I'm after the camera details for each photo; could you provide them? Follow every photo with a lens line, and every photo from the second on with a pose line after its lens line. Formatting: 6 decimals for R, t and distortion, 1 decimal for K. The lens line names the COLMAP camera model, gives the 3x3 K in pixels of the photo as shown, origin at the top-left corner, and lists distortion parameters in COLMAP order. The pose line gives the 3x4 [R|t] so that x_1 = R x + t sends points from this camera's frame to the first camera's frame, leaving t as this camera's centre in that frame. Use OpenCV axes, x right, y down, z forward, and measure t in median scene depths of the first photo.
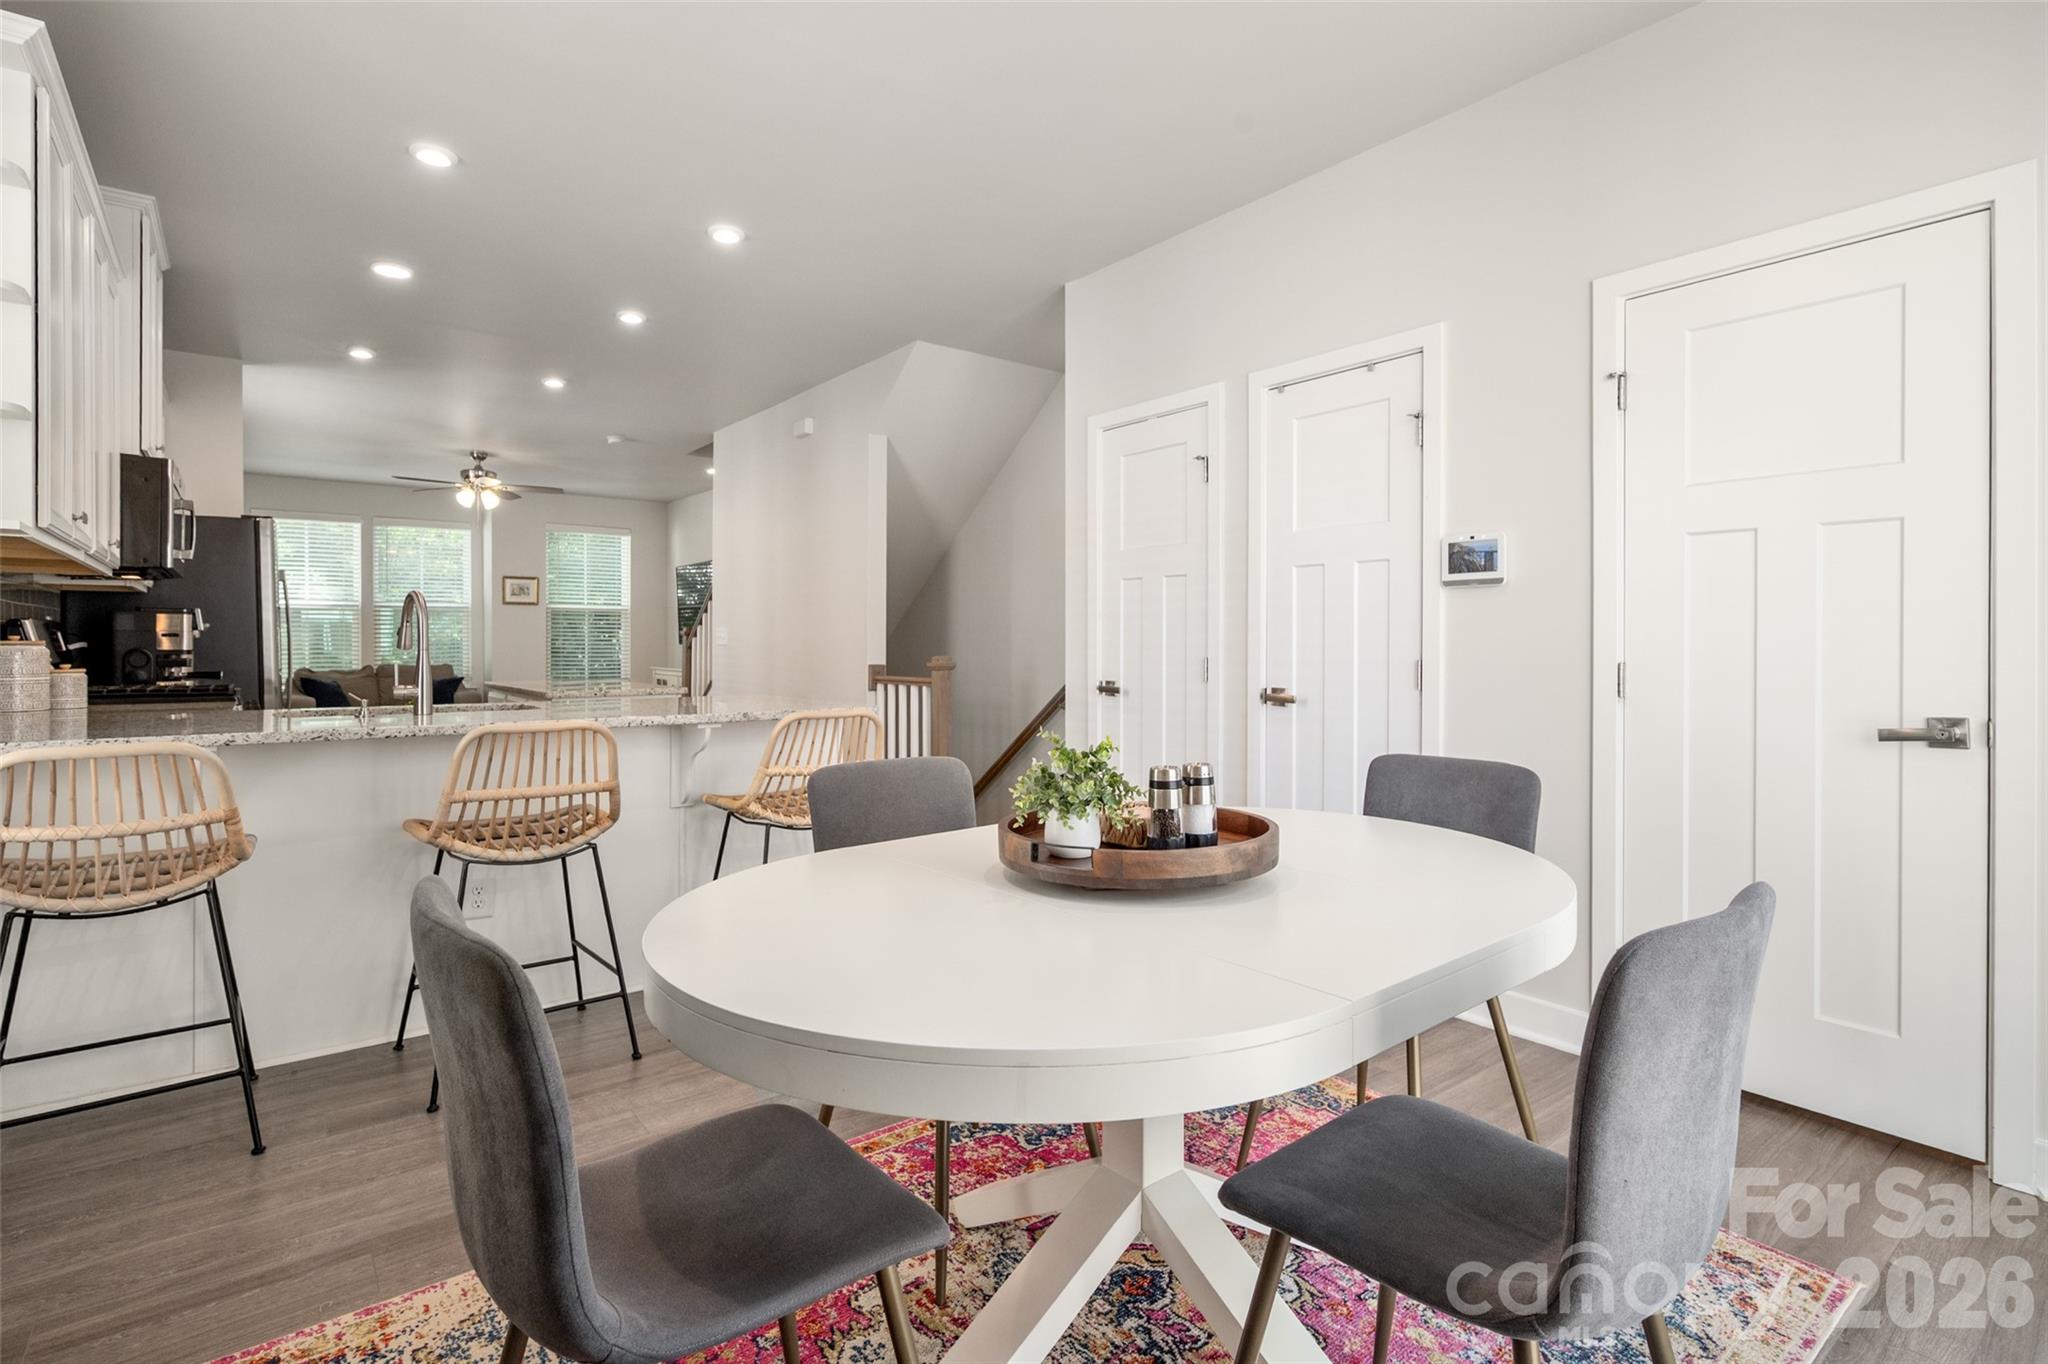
lens RADIAL K [[991.0, 0, 1023.8], [0, 991.0, 649.3], [0, 0, 1]] dist [0.000587, 0.000106]
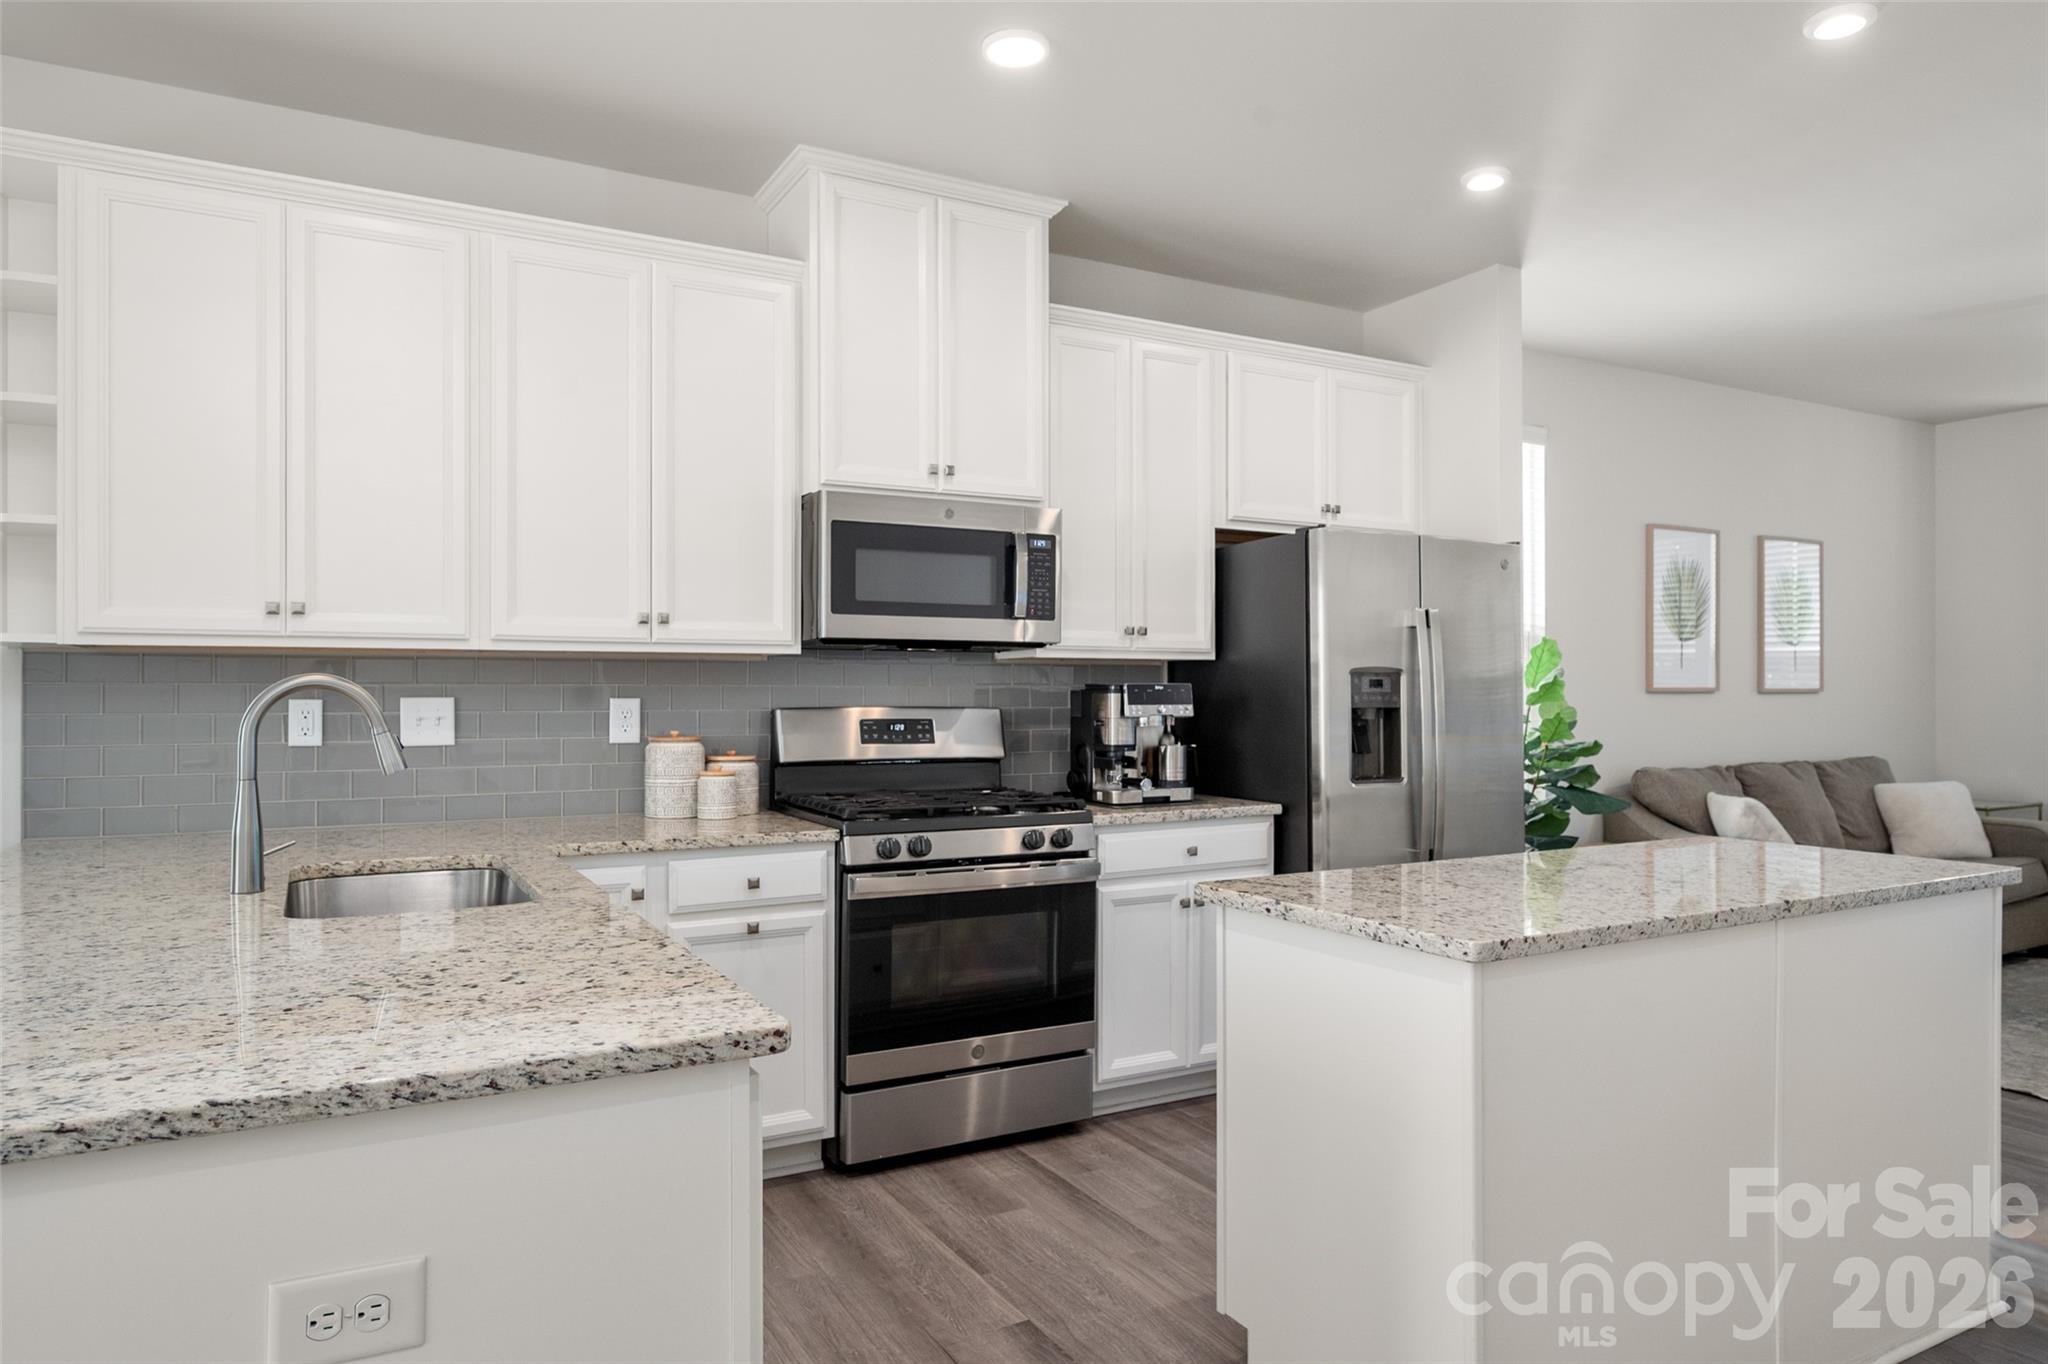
lens RADIAL K [[1275.2, 0, 1045.6], [0, 1275.2, 693.7], [0, 0, 1]] dist [-0.004180, 0.000000]
pose [[-0.149917, 0.001557, -0.988697, 0.020262], [-0.003628, 0.999991, 0.002125, -0.020709], [0.988692, 0.003905, -0.149910, 0.613269]]
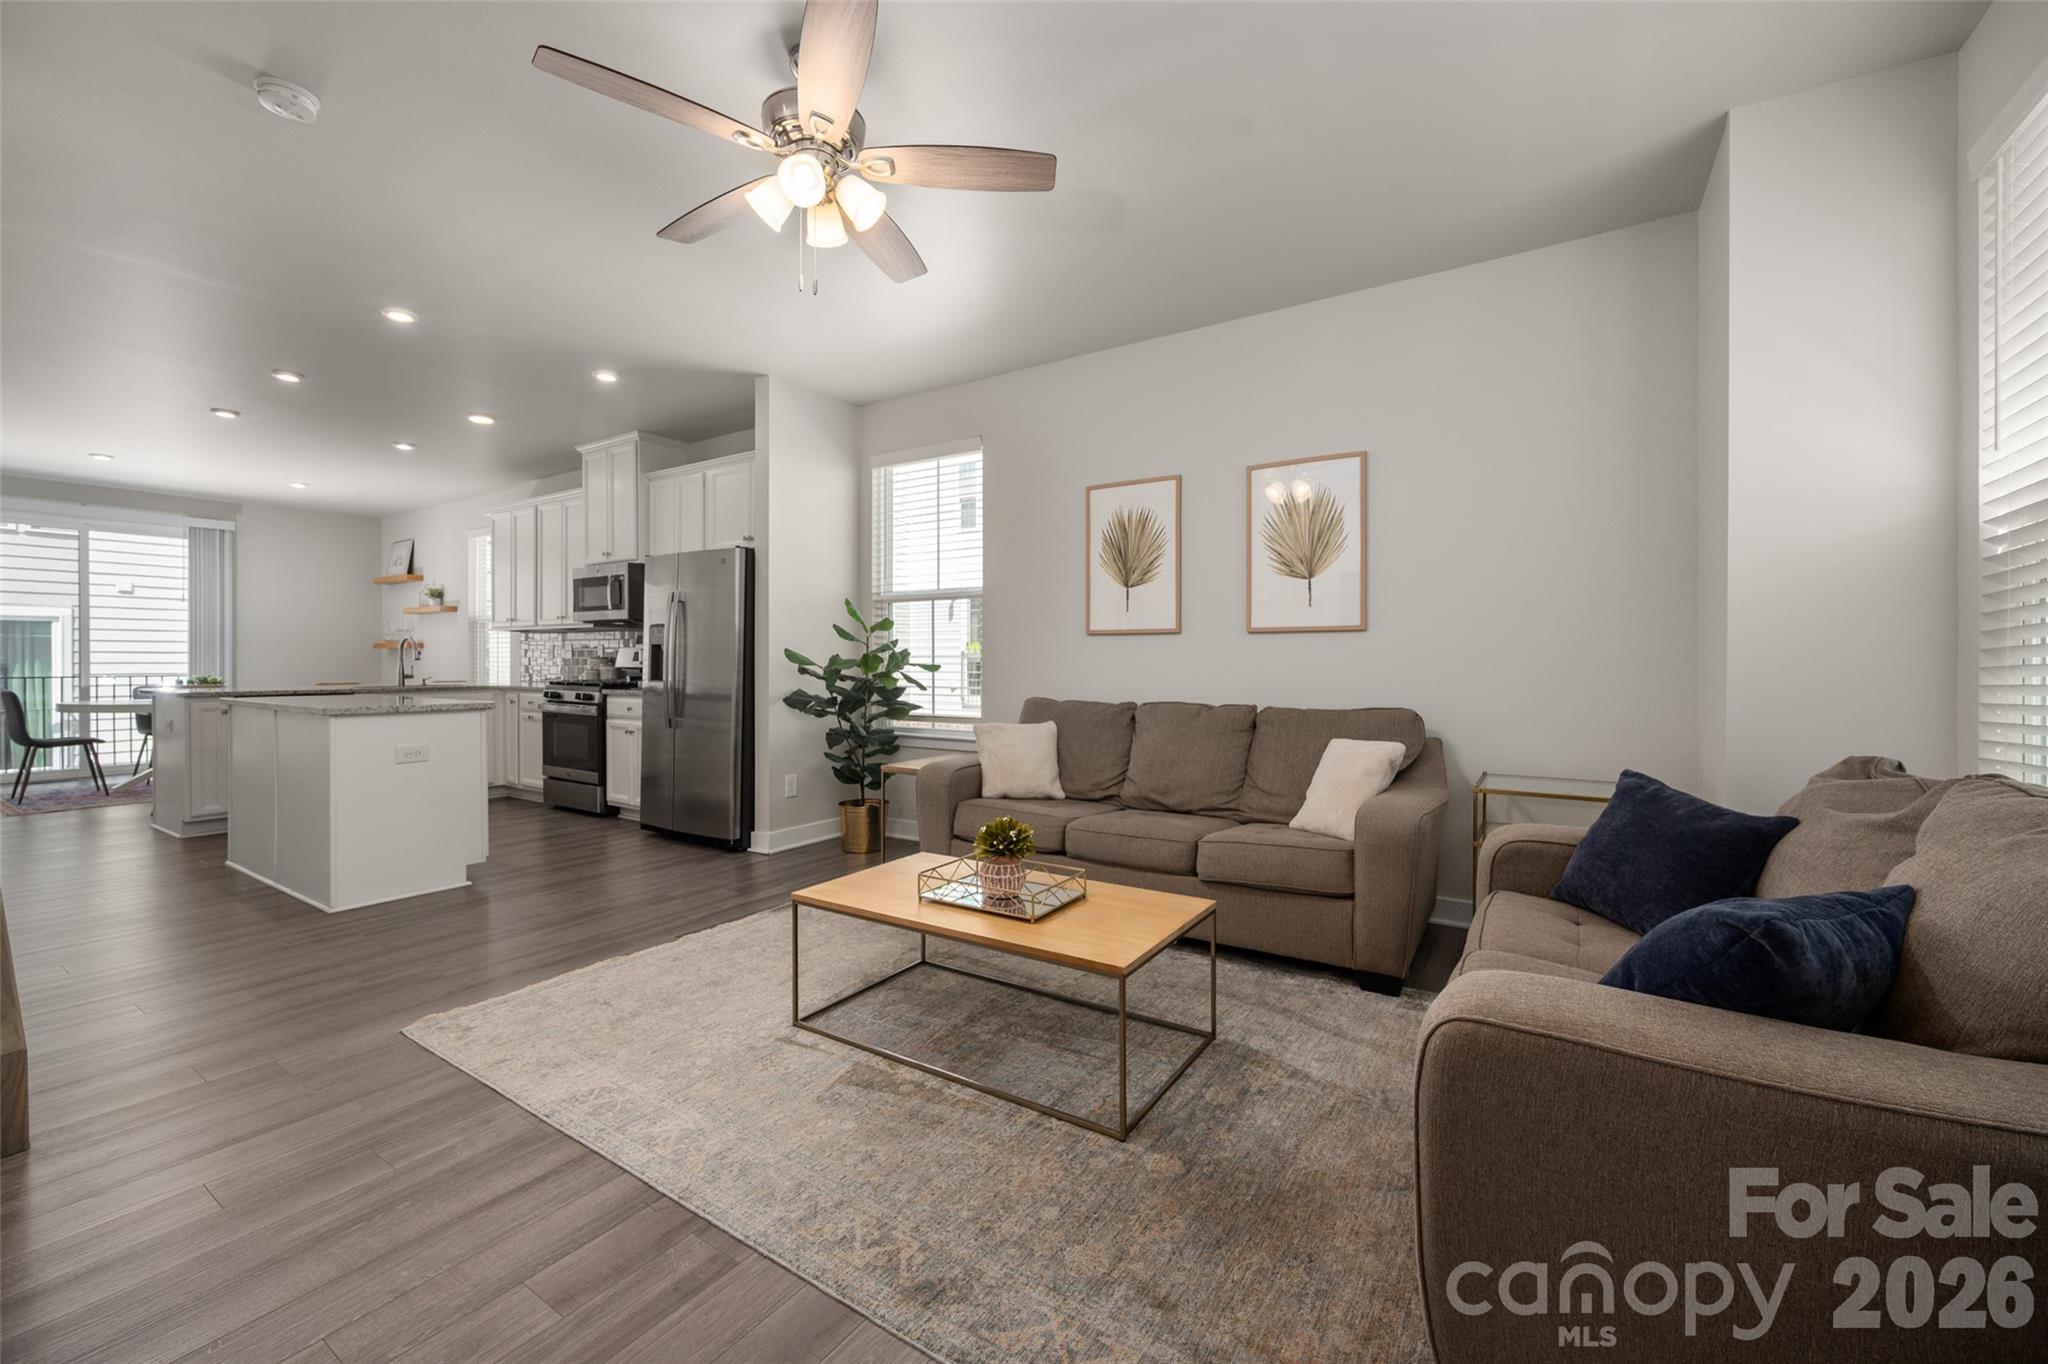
lens RADIAL K [[818.9, 0, 1024.2], [0, 818.9, 662.7], [0, 0, 1]] dist [0.000578, 0.000276]
pose [[-0.948318, -0.002823, -0.317310, -0.571379], [-0.004930, 0.999971, 0.005838, -0.005010], [0.317284, 0.007101, -0.948304, 1.375000]]
